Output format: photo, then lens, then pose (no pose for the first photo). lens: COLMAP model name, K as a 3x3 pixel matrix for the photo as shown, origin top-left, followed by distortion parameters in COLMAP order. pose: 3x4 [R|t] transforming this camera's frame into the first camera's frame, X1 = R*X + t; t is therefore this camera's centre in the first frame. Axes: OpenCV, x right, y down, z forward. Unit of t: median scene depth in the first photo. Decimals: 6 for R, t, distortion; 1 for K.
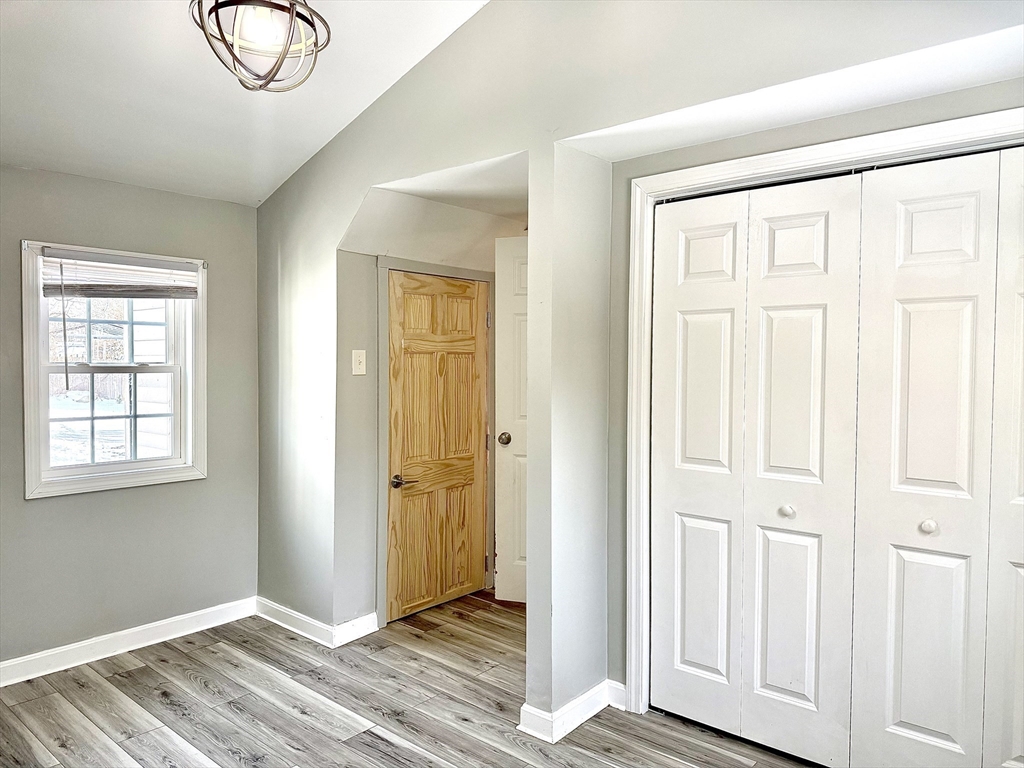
lens RADIAL K [[722.5, 0, 506.8], [0, 722.5, 385.6], [0, 0, 1]] dist [0.067575, -0.079334]
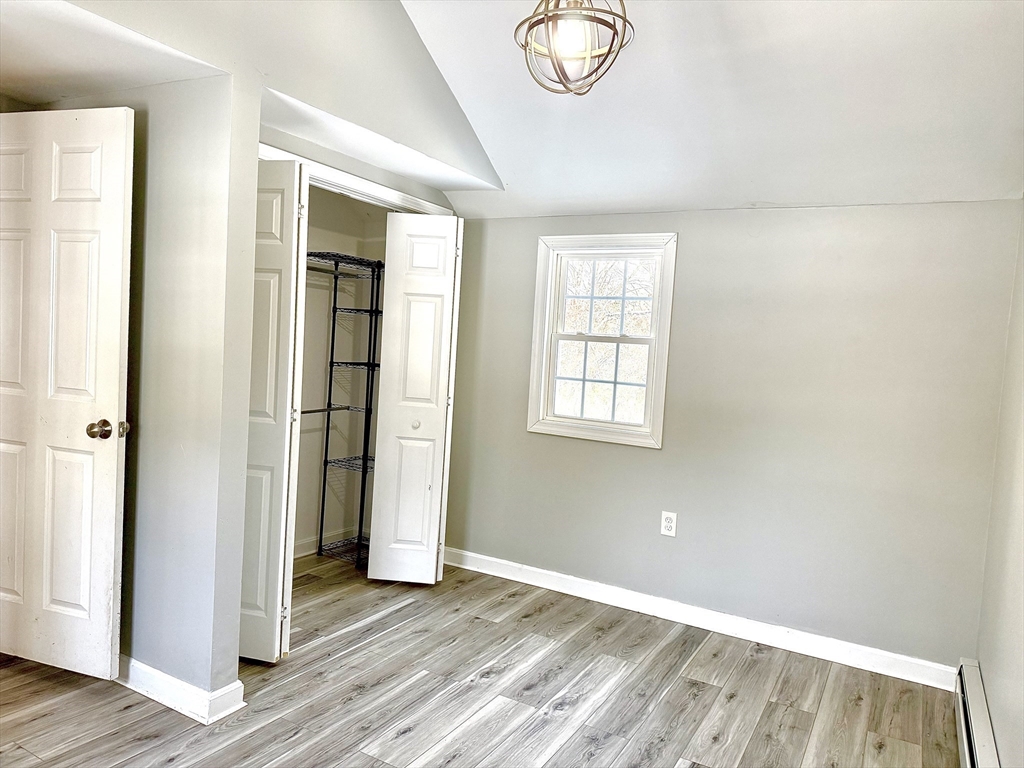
lens RADIAL K [[716.2, 0, 512.0], [0, 716.2, 384.0], [0, 0, 1]] dist [0.069003, -0.094596]
pose [[-0.202705, -0.065887, 0.977021, -0.949156], [-0.025749, 0.997748, 0.061942, -0.011594], [-0.978901, -0.012602, -0.203945, 0.867140]]
